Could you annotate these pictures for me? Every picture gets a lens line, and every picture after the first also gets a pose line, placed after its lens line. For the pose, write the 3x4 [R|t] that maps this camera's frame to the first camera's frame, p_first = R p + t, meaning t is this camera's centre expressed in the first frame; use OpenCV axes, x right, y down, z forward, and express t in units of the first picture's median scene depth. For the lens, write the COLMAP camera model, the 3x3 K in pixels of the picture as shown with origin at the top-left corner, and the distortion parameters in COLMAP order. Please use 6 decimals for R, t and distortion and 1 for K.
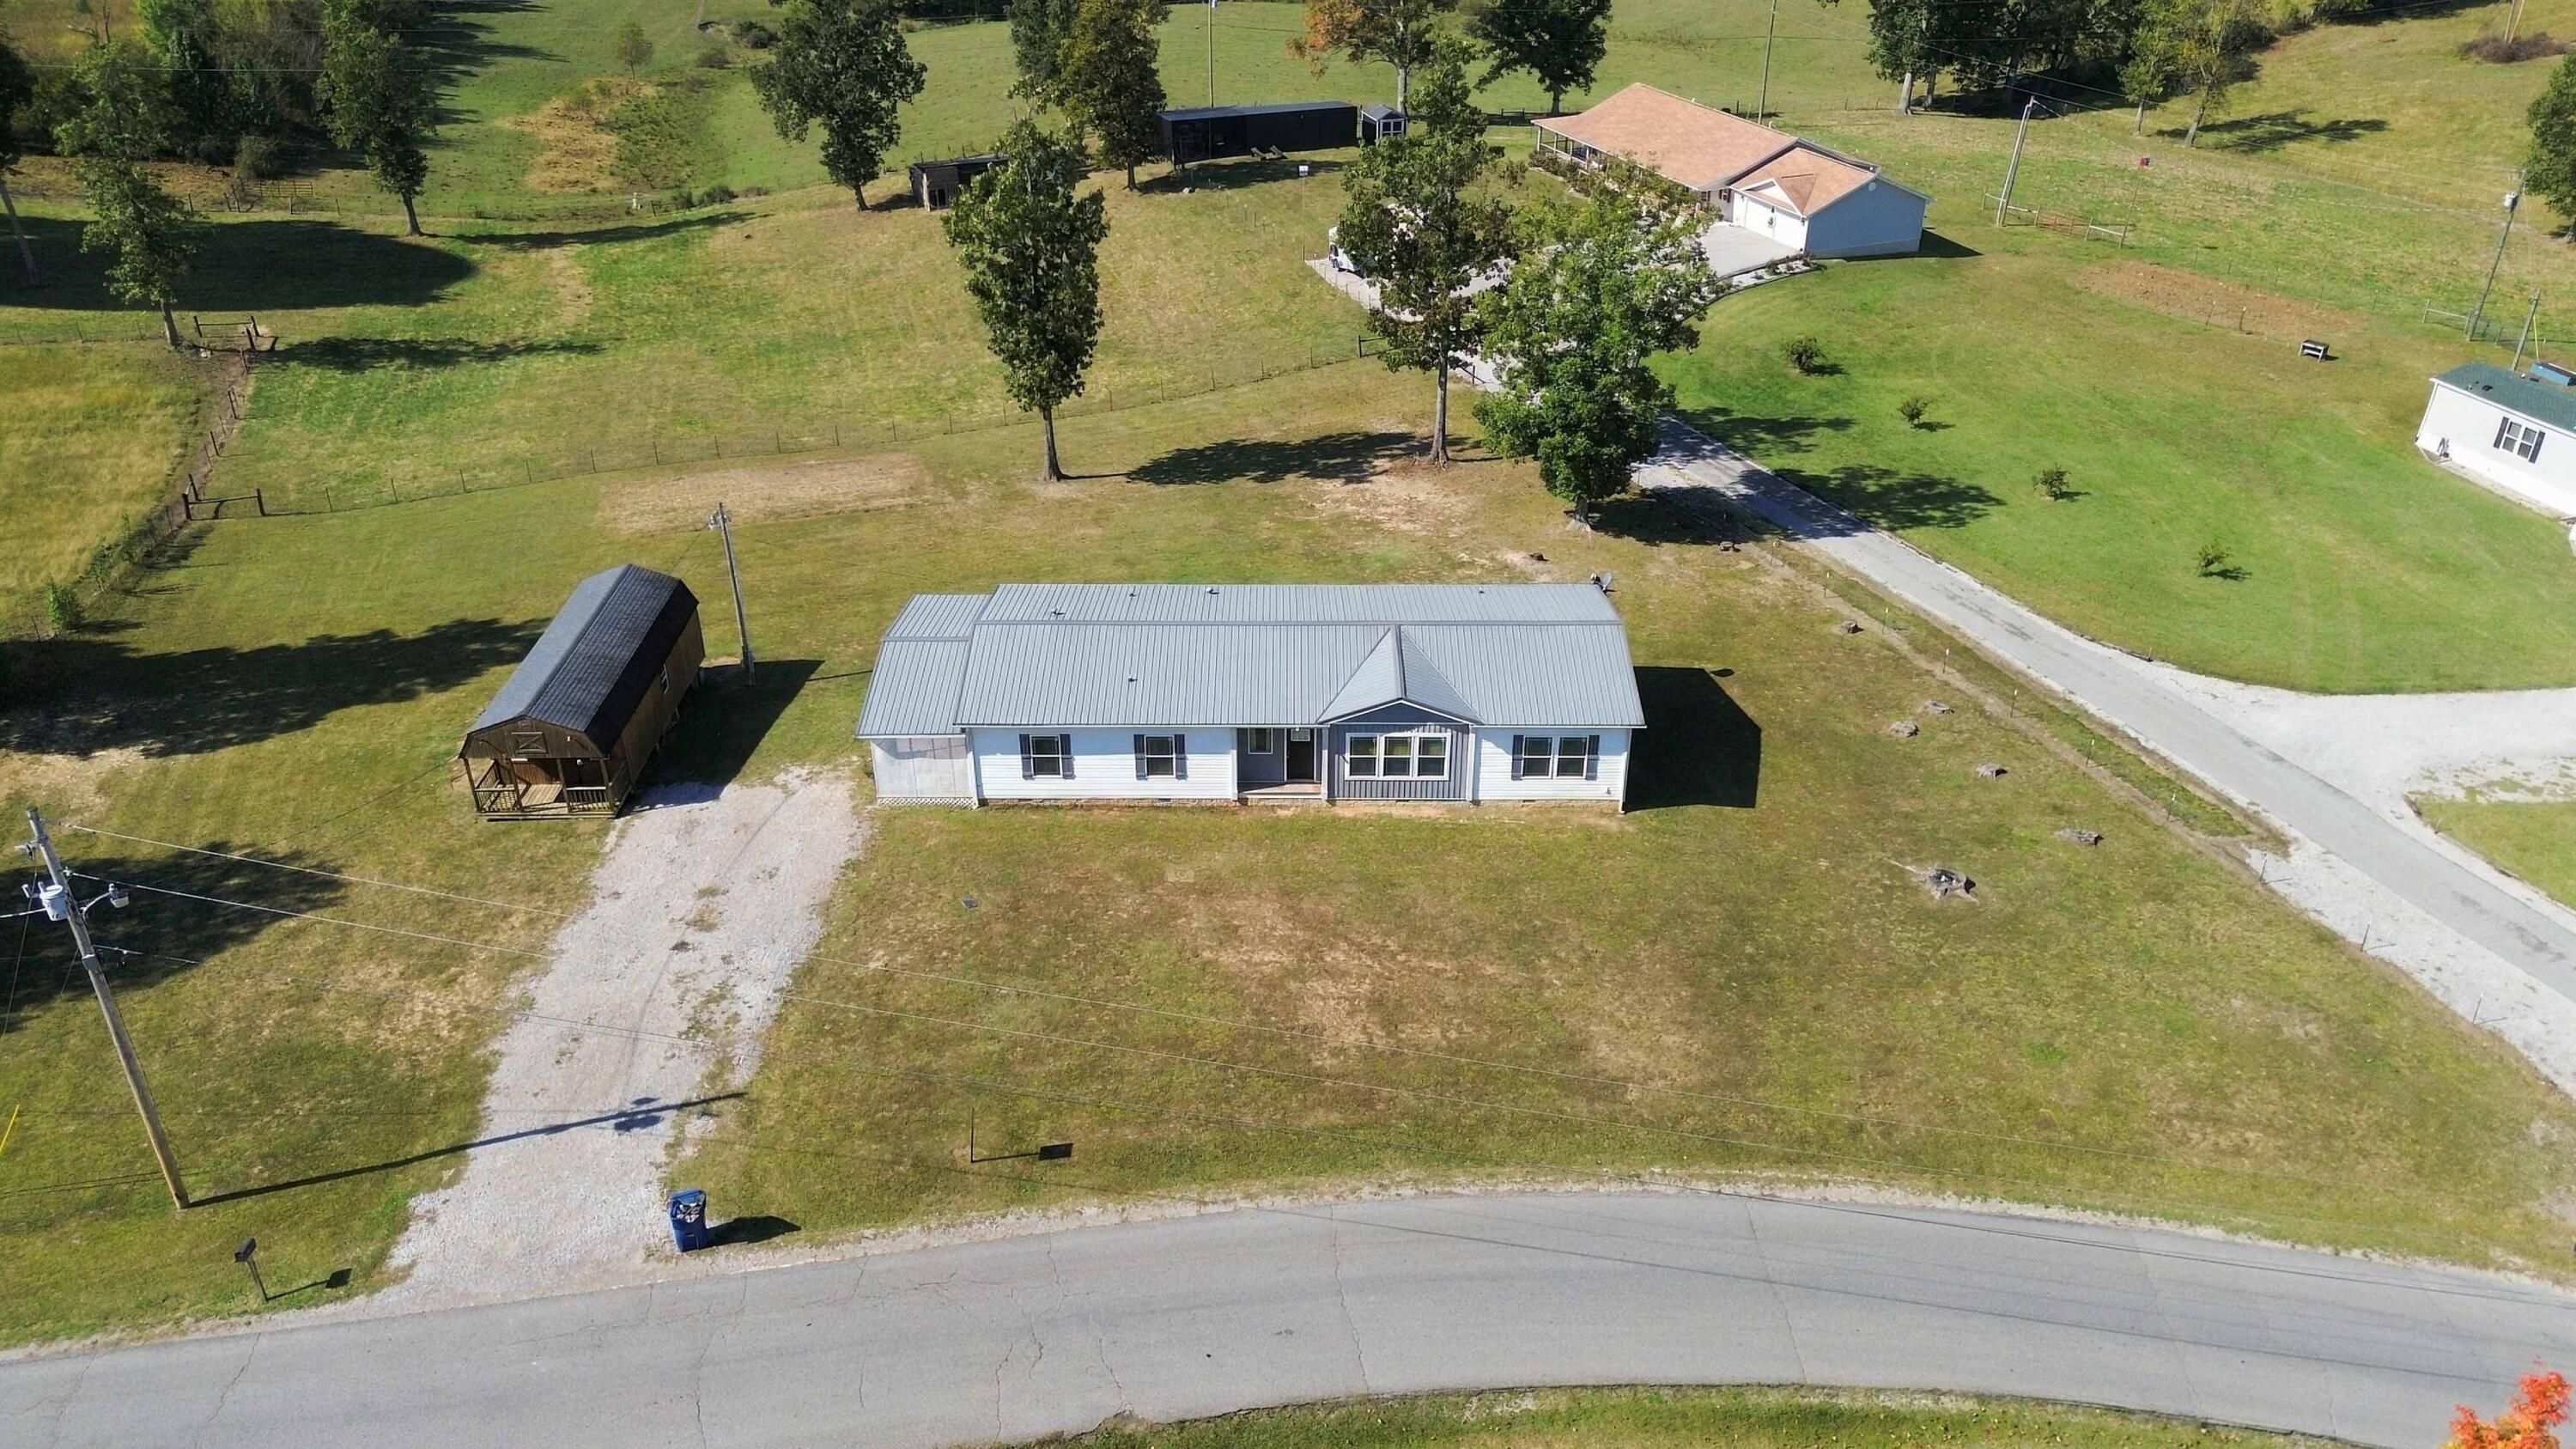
lens RADIAL K [[1822.4, 0, 1291.3], [0, 1822.4, 704.2], [0, 0, 1]] dist [0.081430, -0.086966]
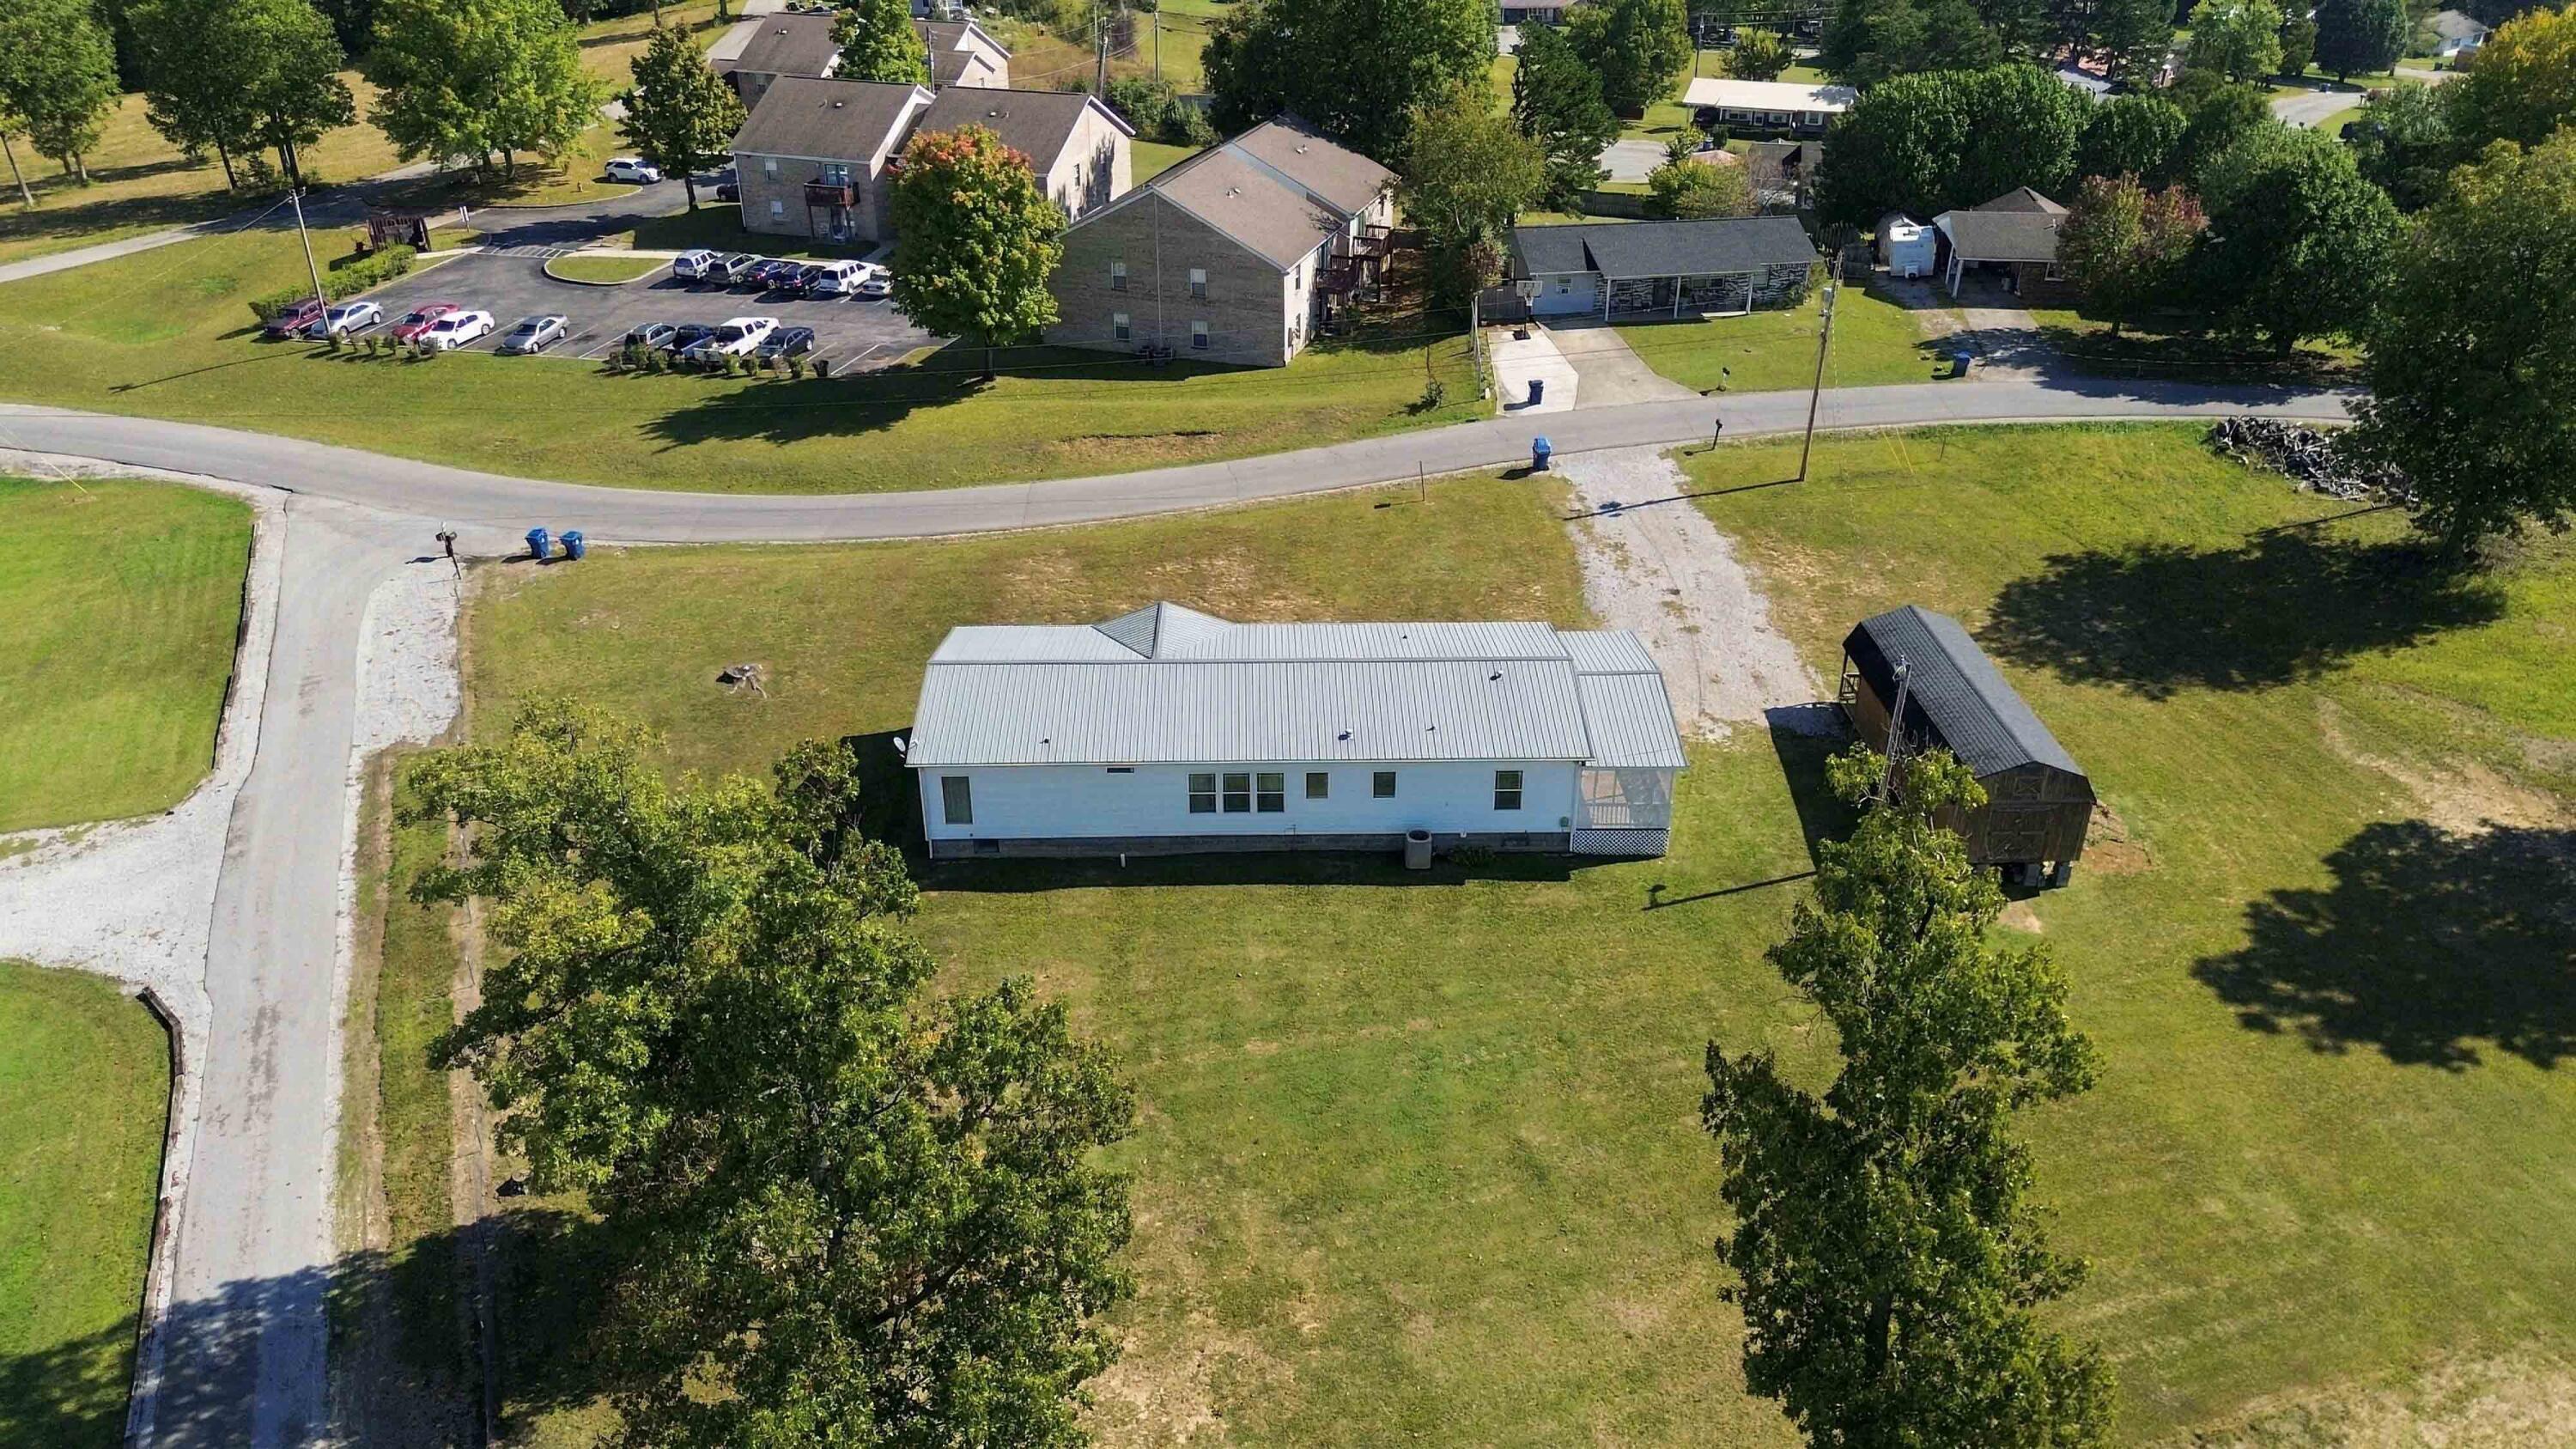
lens RADIAL K [[1822.4, 0, 1291.3], [0, 1822.4, 704.2], [0, 0, 1]] dist [0.081430, -0.086966]
pose [[-0.999861, 0.008321, -0.014441, -0.002850], [-0.007605, 0.543212, 0.839561, -0.841464], [0.014830, 0.839554, -0.543073, 1.503142]]
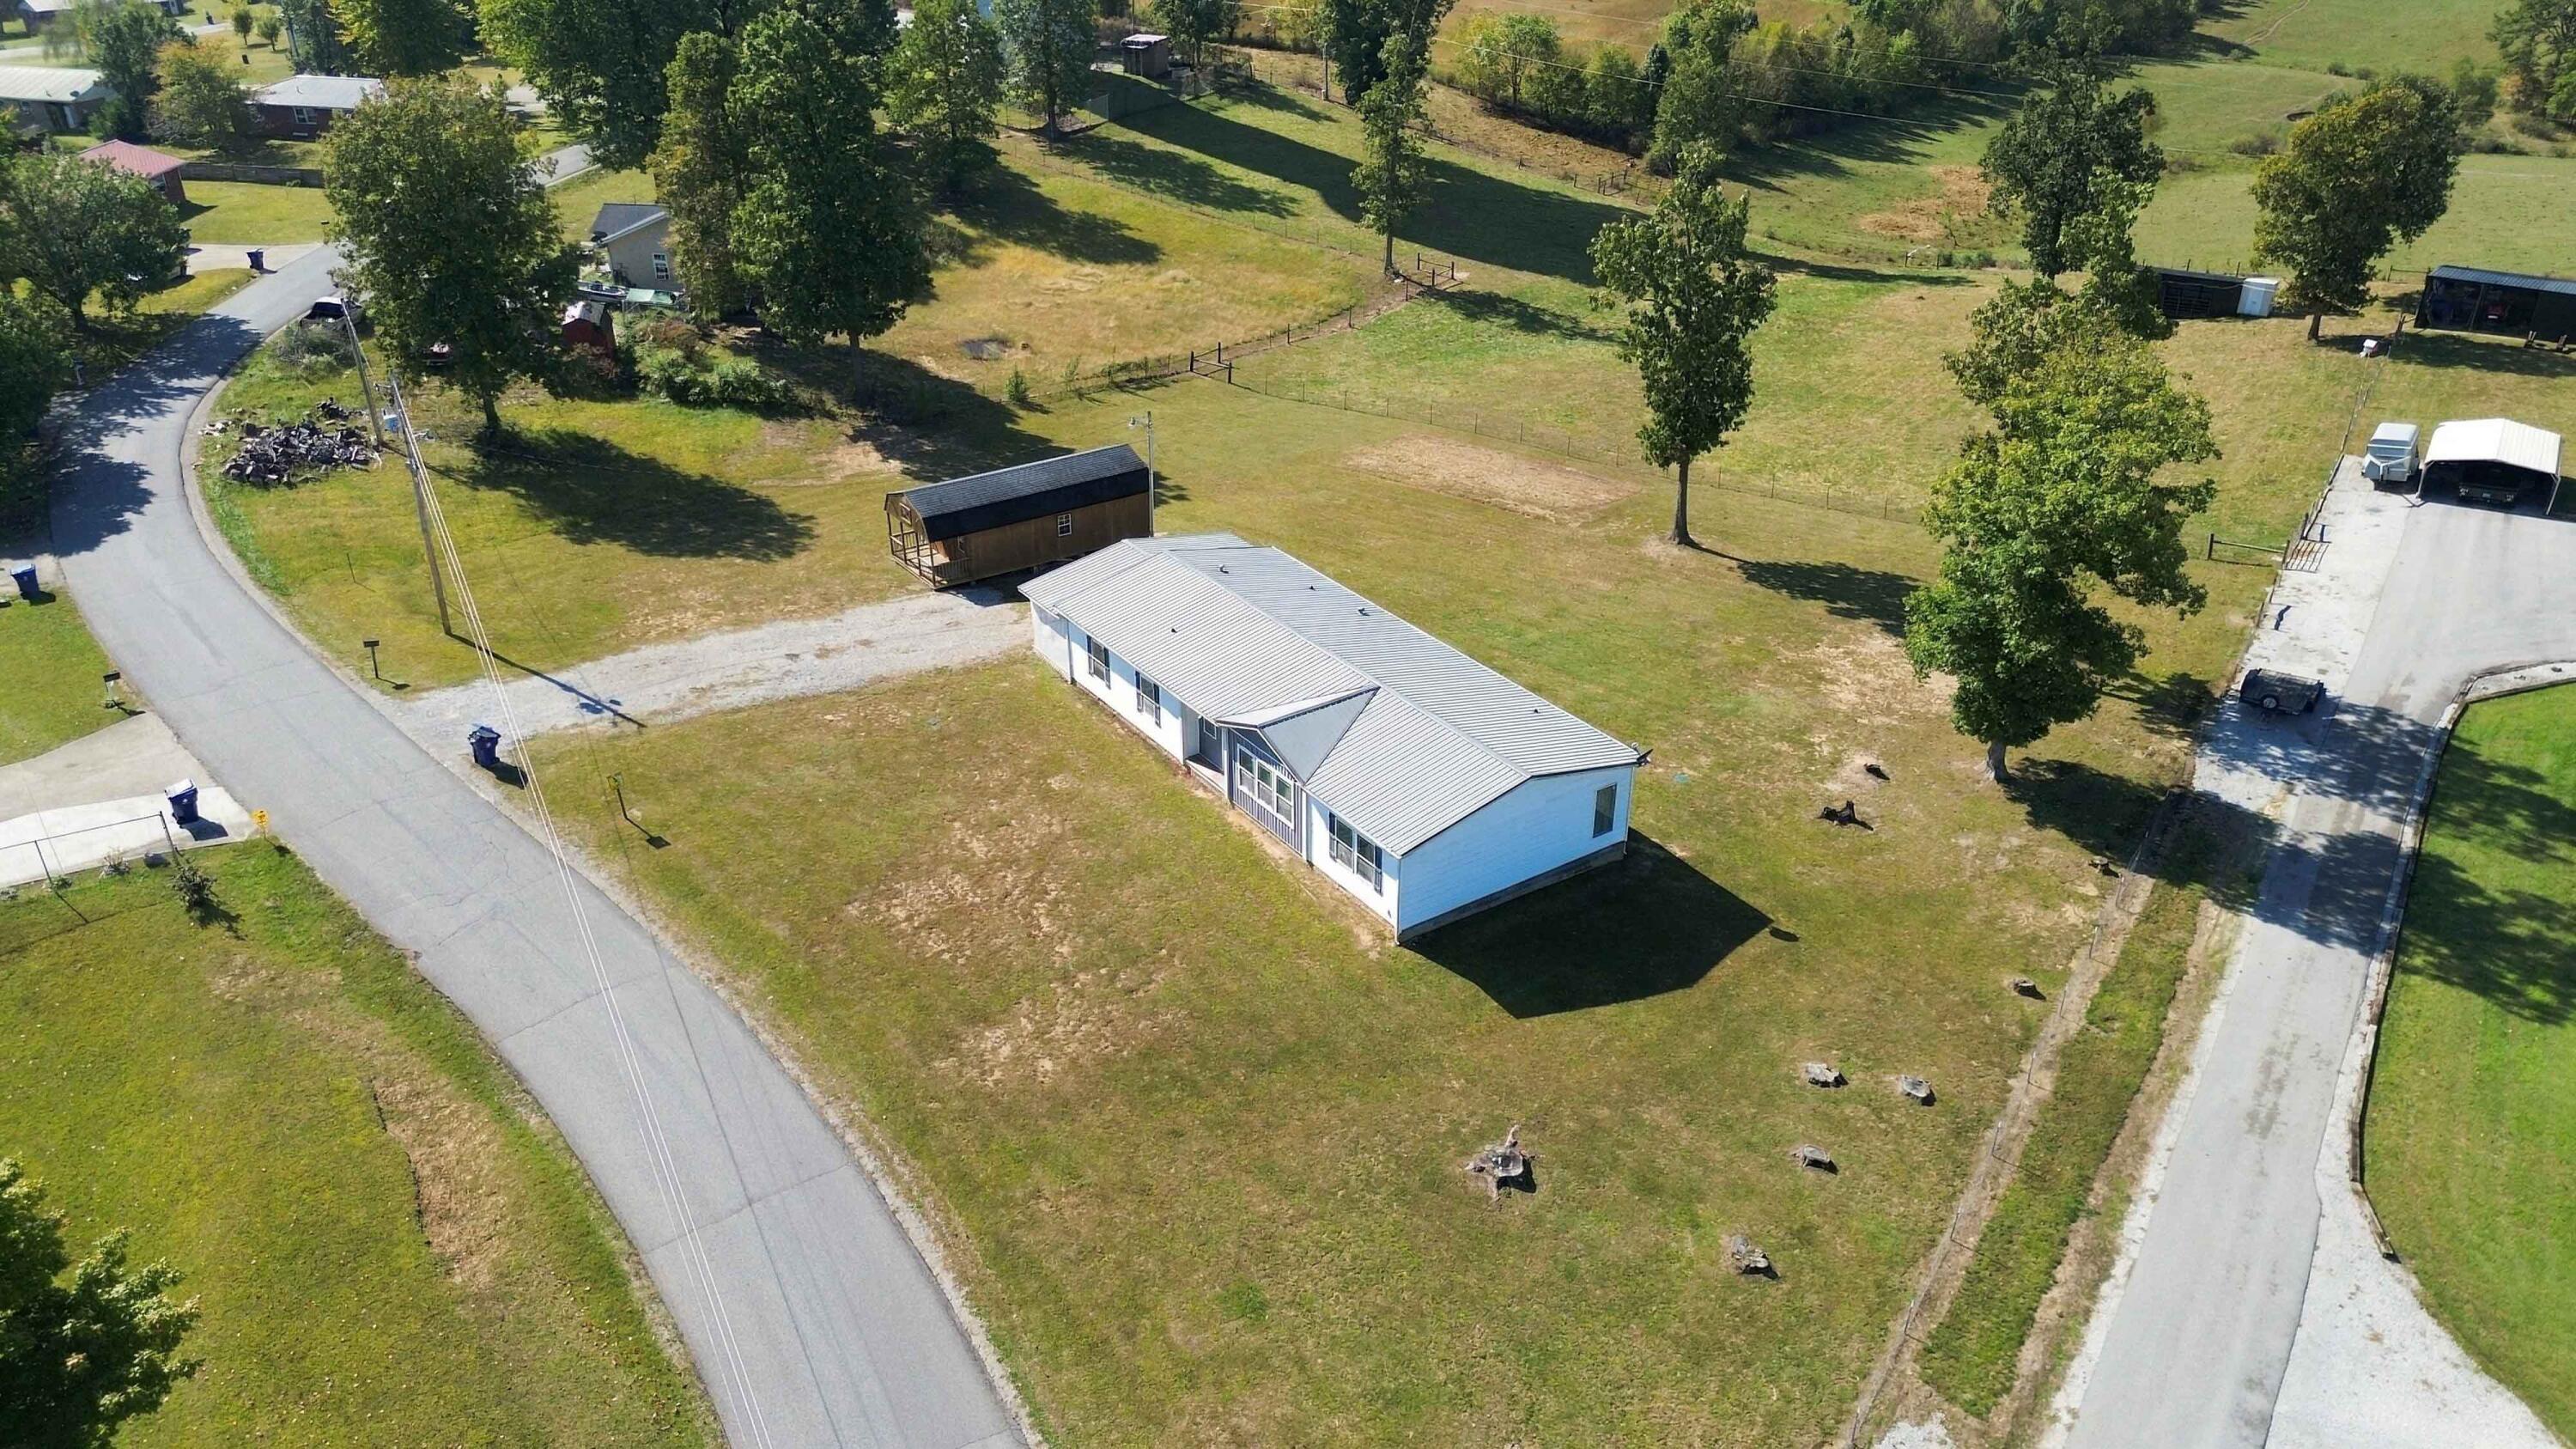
lens RADIAL K [[1822.4, 0, 1291.3], [0, 1822.4, 704.2], [0, 0, 1]] dist [0.081430, -0.086966]
pose [[0.567225, 0.380257, -0.730521, 0.733717], [-0.400552, 0.902422, 0.158721, -0.166711], [0.719593, 0.202581, 0.664189, 0.289069]]
